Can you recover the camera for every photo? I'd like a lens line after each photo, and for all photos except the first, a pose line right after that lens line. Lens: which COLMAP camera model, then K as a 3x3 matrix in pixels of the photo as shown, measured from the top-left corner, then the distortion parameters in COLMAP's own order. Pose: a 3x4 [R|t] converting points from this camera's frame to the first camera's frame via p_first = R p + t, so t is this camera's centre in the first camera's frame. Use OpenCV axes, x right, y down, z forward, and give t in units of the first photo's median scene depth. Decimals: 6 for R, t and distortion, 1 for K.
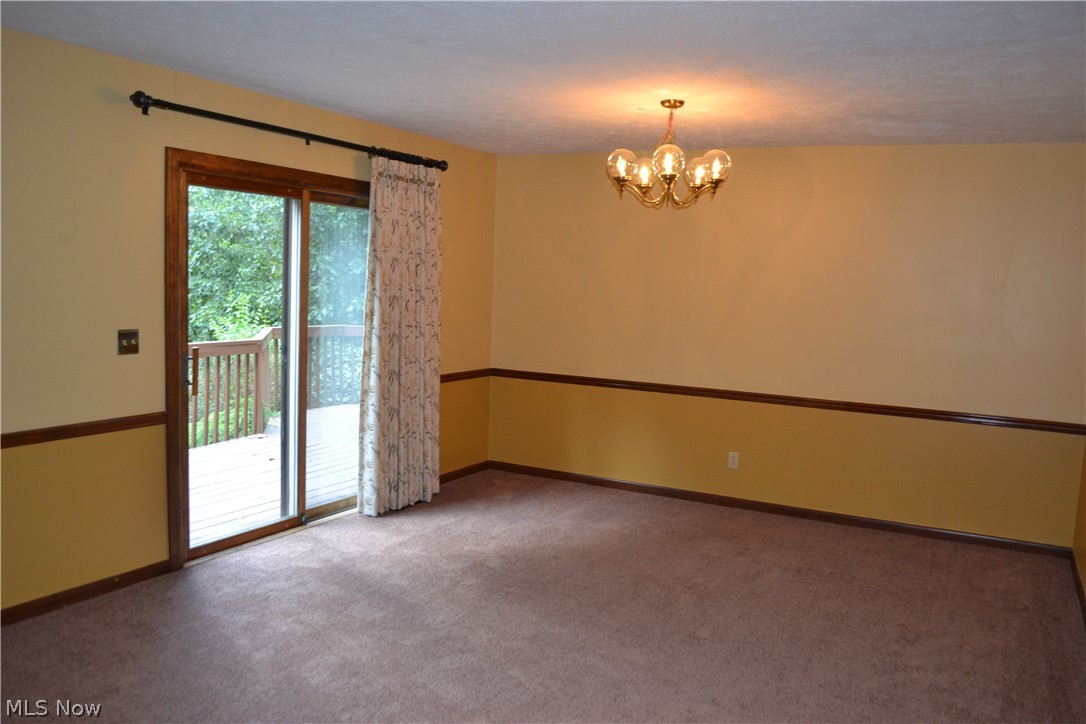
lens RADIAL K [[870.8, 0, 541.9], [0, 870.8, 366.8], [0, 0, 1]] dist [-0.080946, 0.016024]
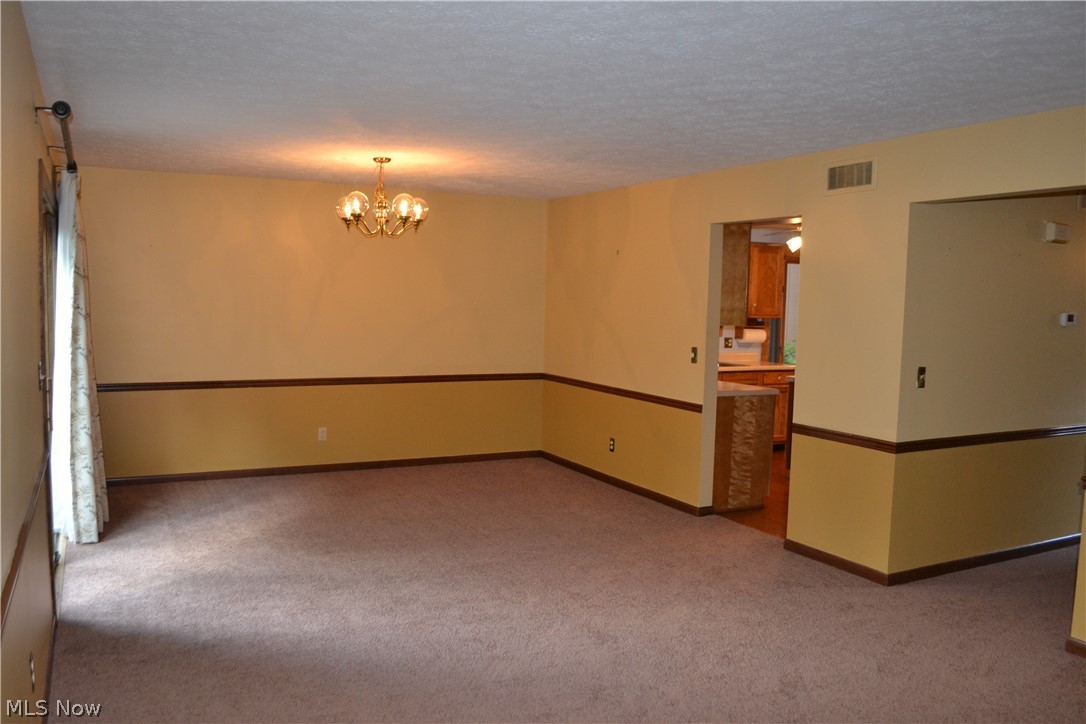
lens RADIAL K [[870.8, 0, 543.4], [0, 870.8, 359.3], [0, 0, 1]] dist [-0.080946, 0.016024]
pose [[0.560572, -0.085368, 0.823694, -0.806147], [0.083683, 0.995420, 0.046215, -0.038712], [-0.823867, 0.043022, 0.565148, 0.052783]]
